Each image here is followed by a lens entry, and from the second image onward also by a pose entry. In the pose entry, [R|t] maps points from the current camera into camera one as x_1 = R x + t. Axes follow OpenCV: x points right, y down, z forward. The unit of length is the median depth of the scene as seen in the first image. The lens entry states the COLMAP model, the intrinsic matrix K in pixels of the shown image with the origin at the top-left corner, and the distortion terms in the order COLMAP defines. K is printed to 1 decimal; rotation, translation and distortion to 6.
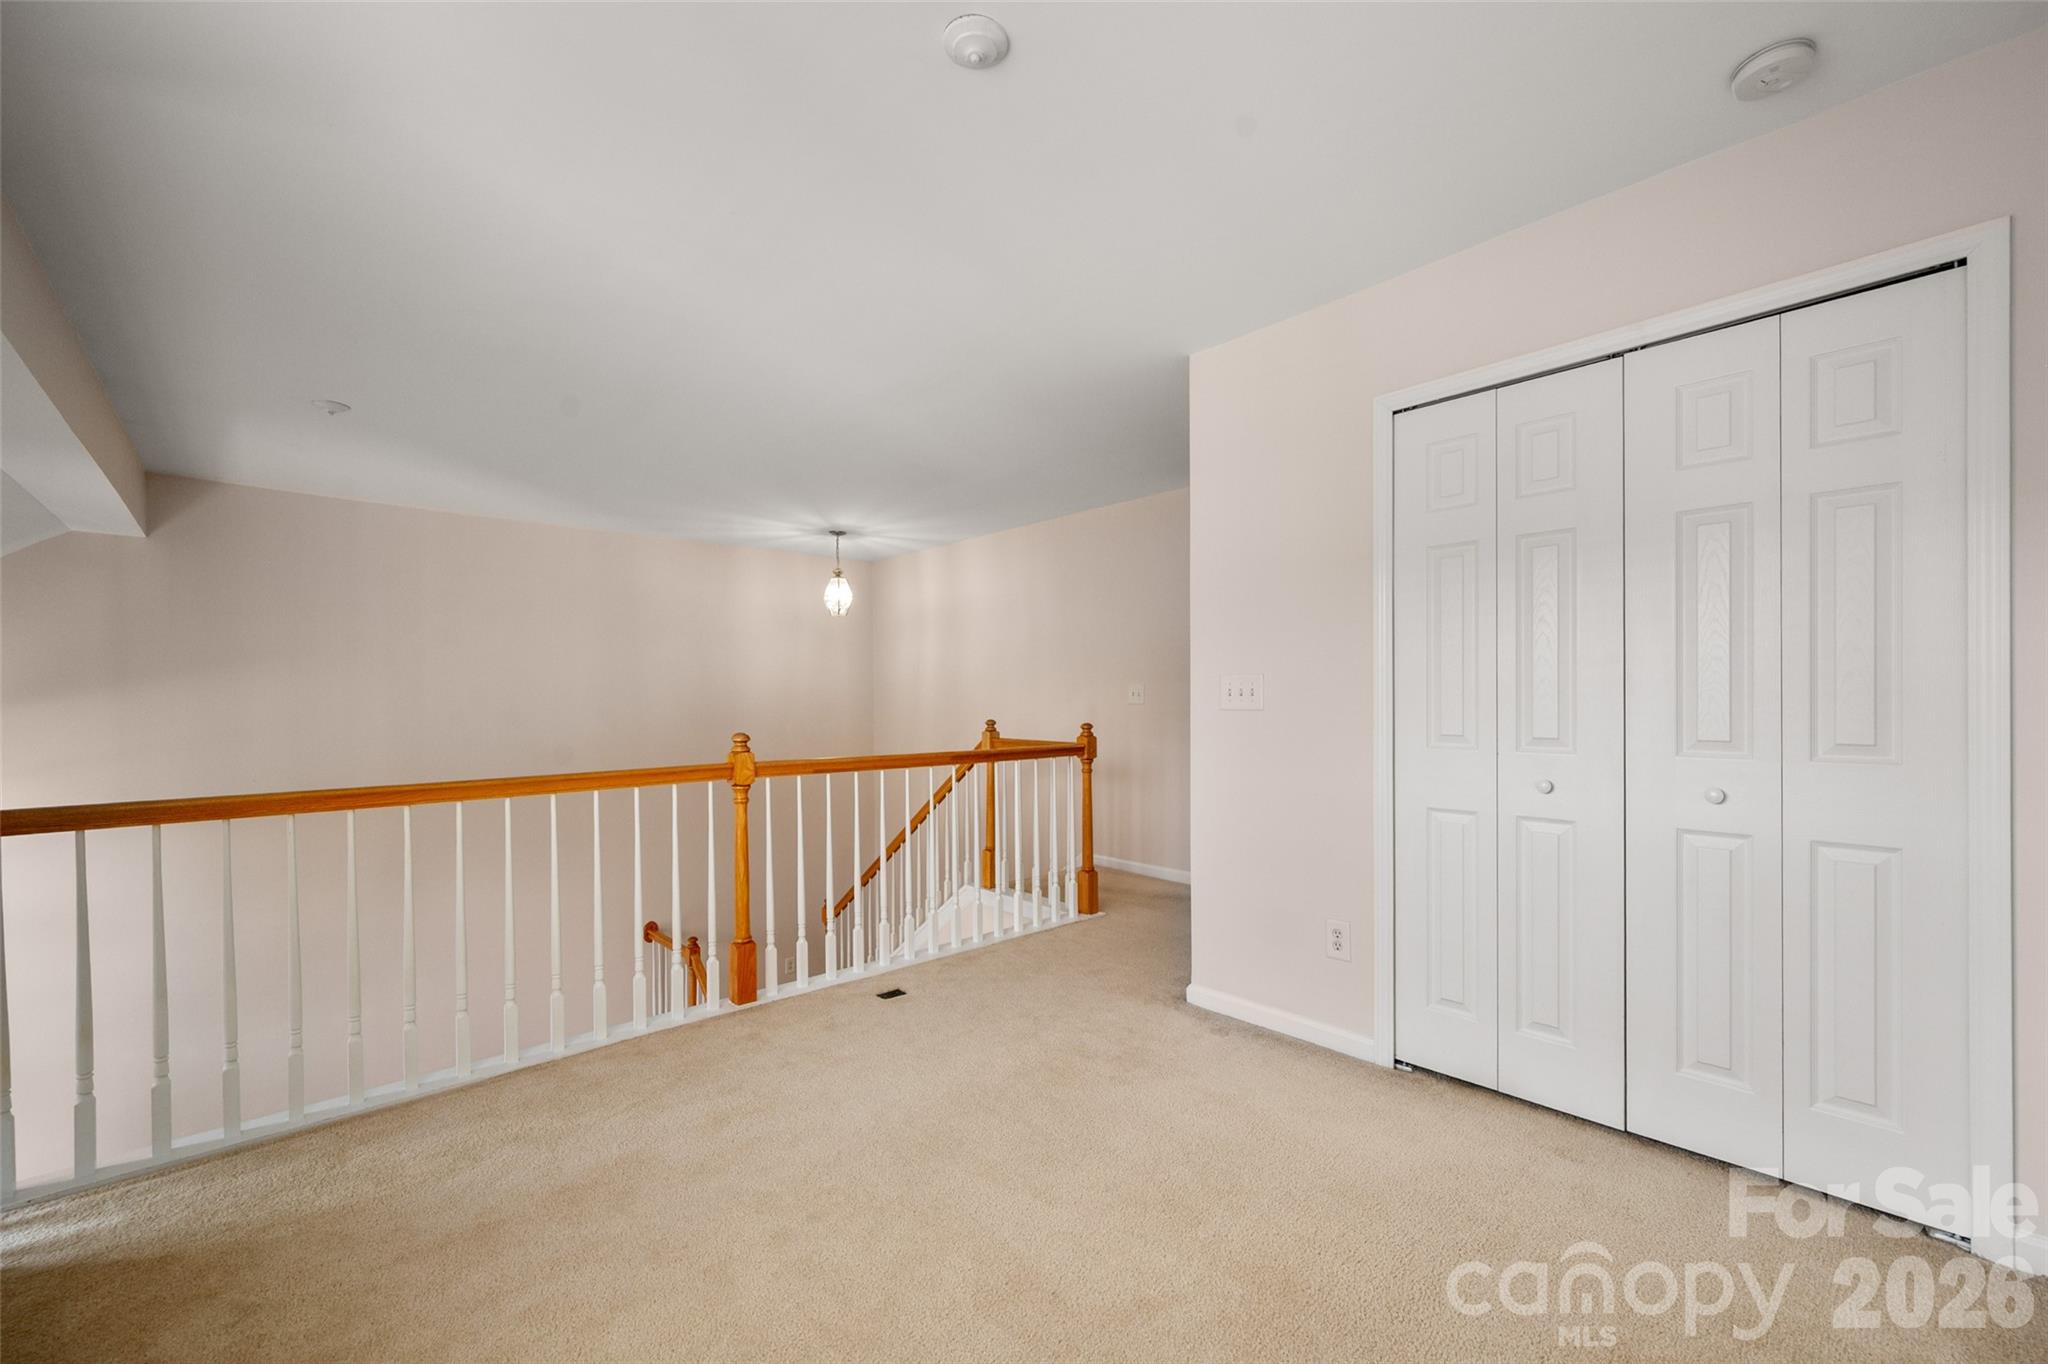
lens RADIAL K [[820.6, 0, 1024.0], [0, 820.6, 682.0], [0, 0, 1]] dist [-0.000742, 0.000071]
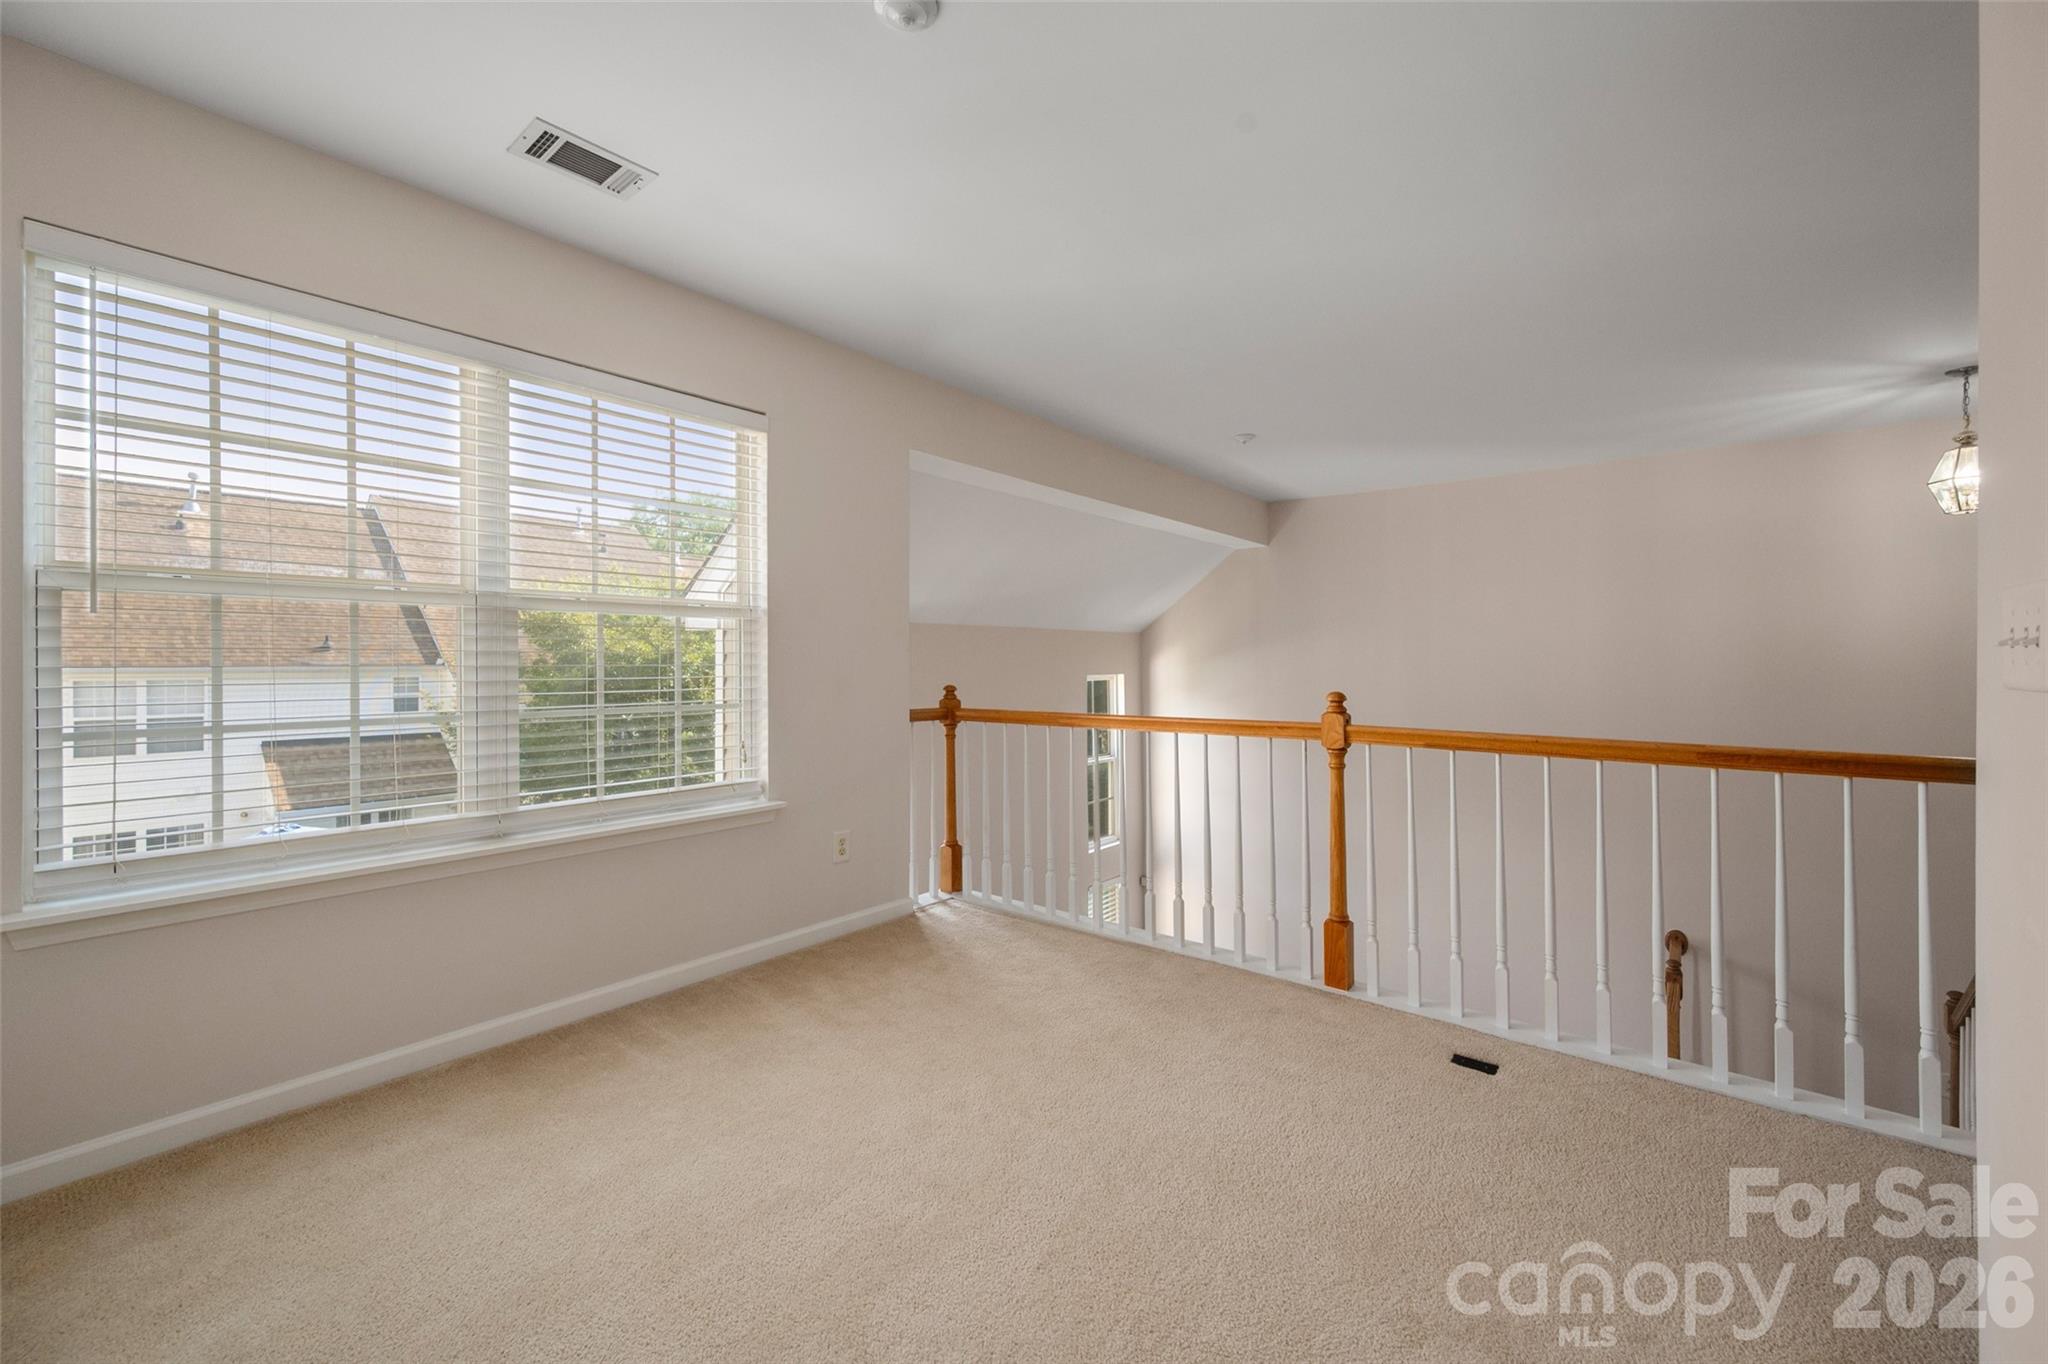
lens RADIAL K [[840.1, 0, 1022.3], [0, 840.1, 620.6], [0, 0, 1]] dist [0.030372, 0.000049]
pose [[0.156672, -0.035281, -0.987020, 0.575713], [0.018042, 0.999297, -0.032857, 0.006148], [0.987486, -0.012660, 0.157199, 0.526674]]
